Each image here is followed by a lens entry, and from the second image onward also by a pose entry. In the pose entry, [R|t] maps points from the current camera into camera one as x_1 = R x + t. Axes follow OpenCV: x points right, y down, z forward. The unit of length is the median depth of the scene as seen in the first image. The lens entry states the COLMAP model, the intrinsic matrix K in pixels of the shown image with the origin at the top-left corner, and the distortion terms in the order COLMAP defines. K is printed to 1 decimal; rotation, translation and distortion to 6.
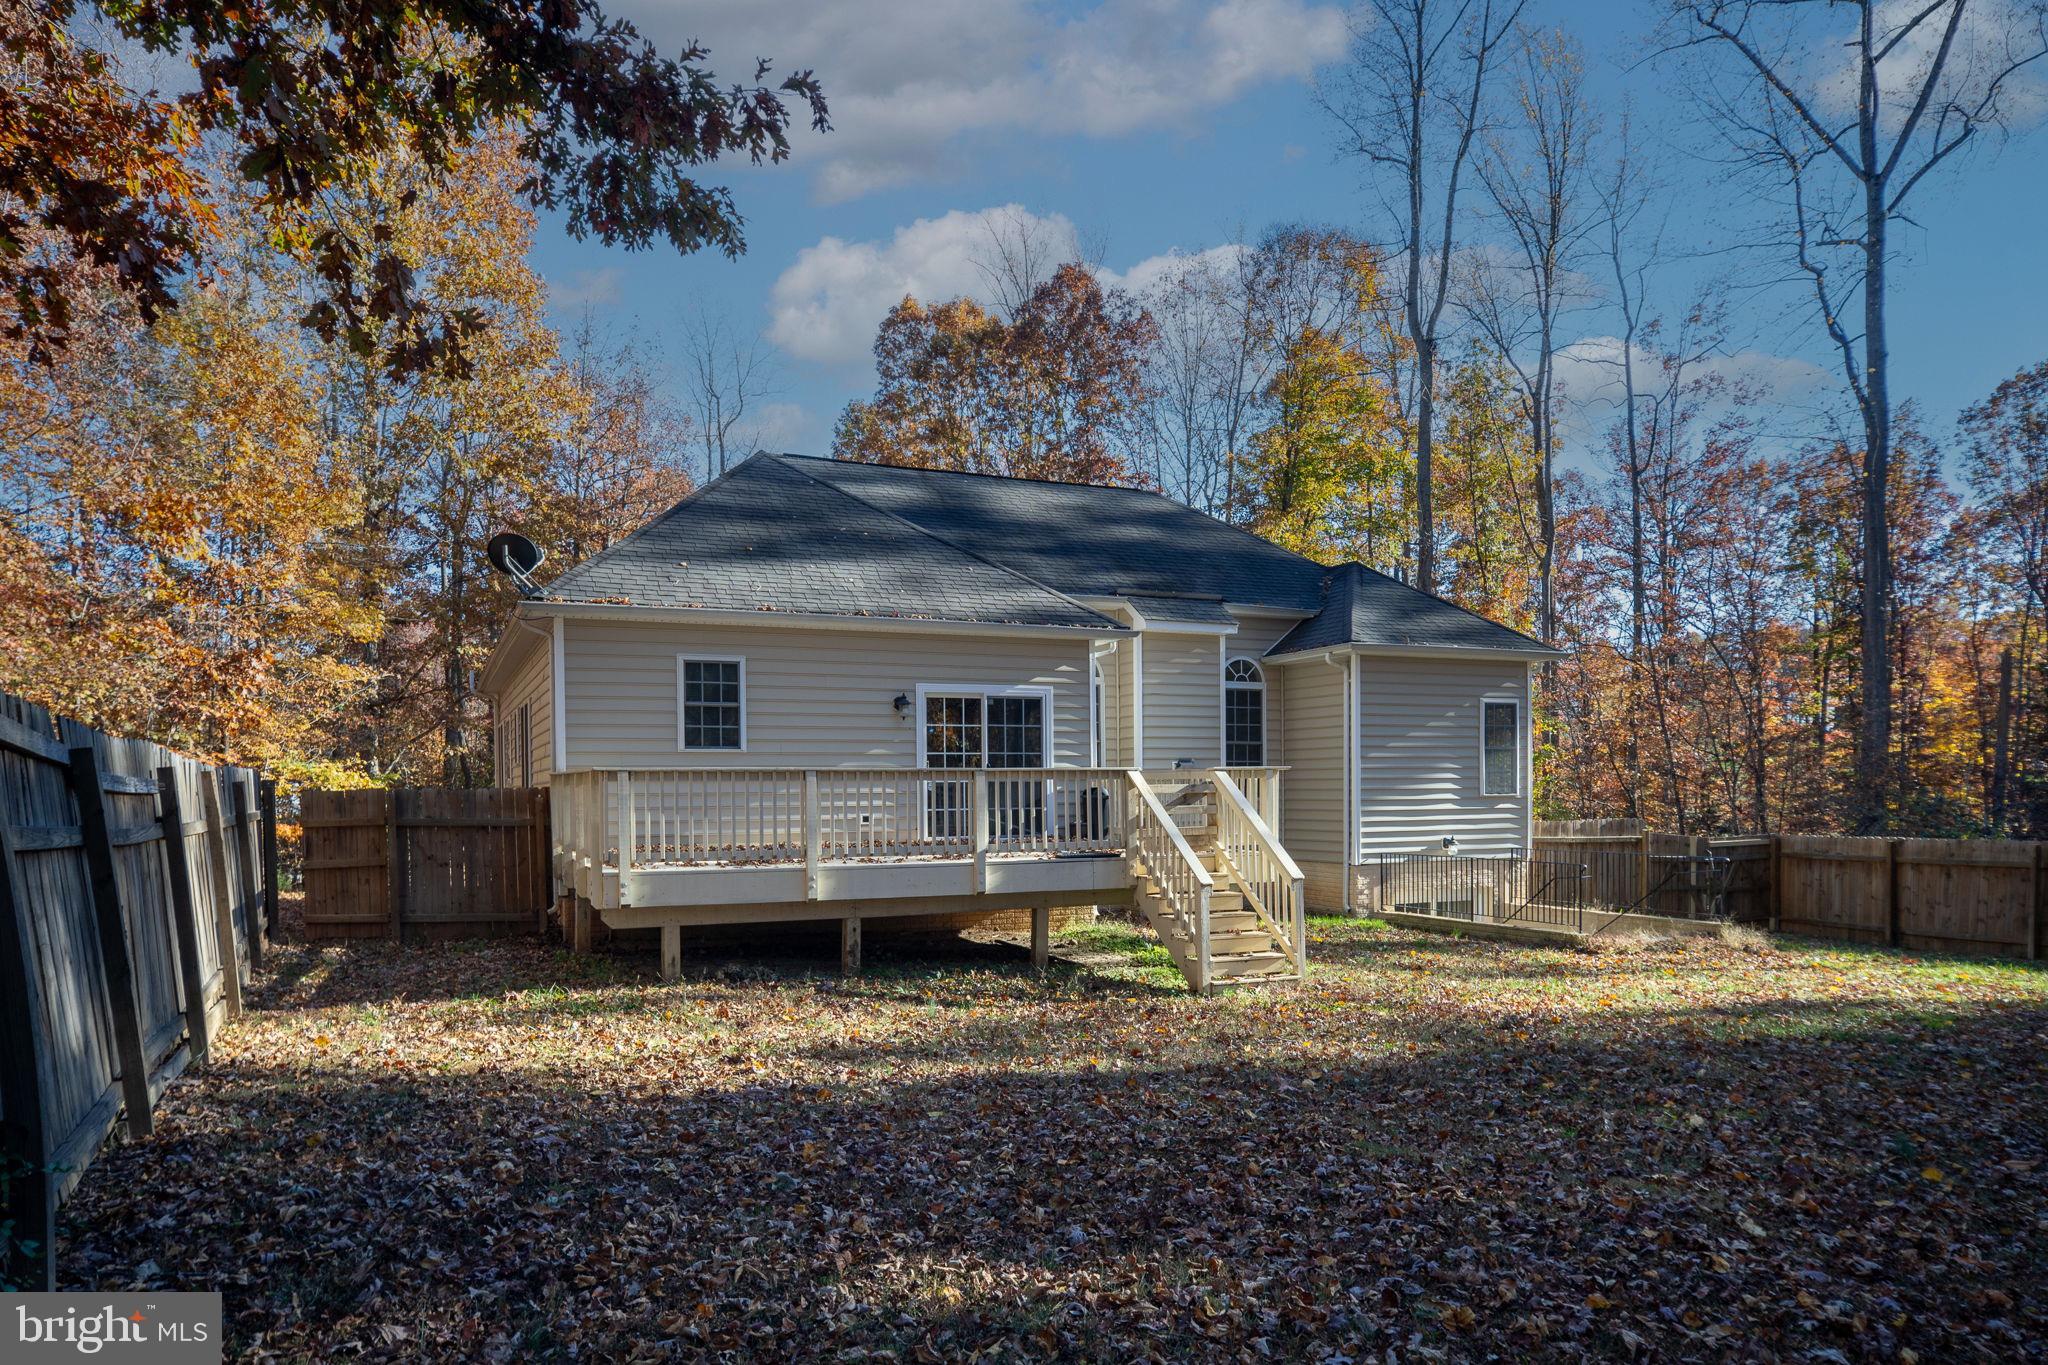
lens RADIAL K [[1320.3, 0, 1010.3], [0, 1320.3, 841.5], [0, 0, 1]] dist [-0.017812, 0.001007]
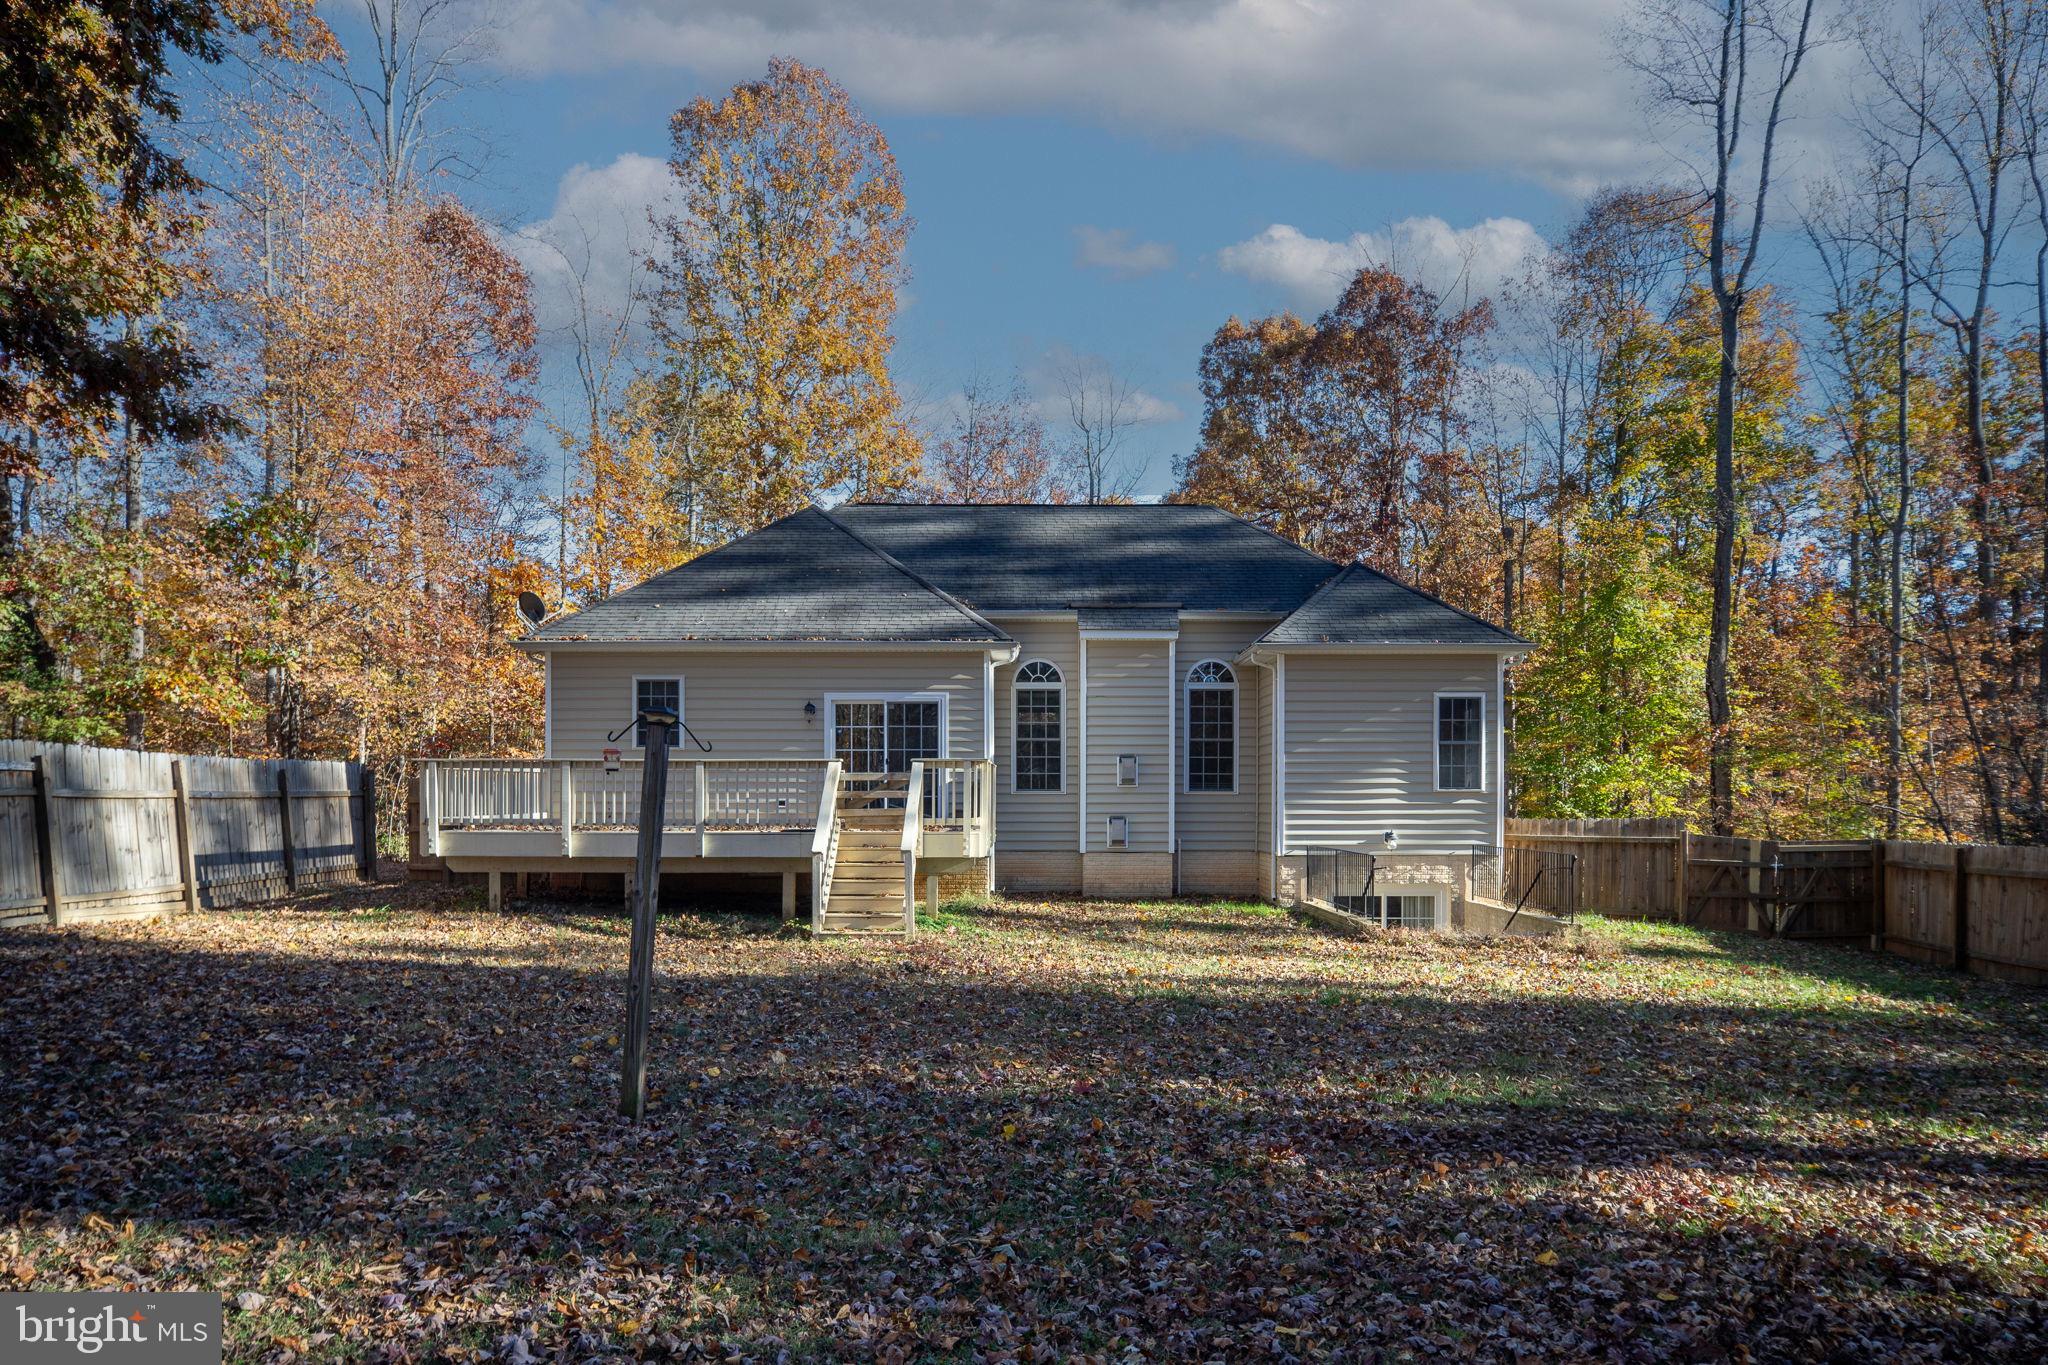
lens RADIAL K [[1318.5, 0, 1023.8], [0, 1318.5, 820.1], [0, 0, 1]] dist [-0.004897, -0.001838]
pose [[0.915715, 0.015535, -0.401528, 0.487756], [-0.023584, 0.999608, -0.015112, 0.009911], [0.401135, 0.023308, 0.915722, -0.033968]]
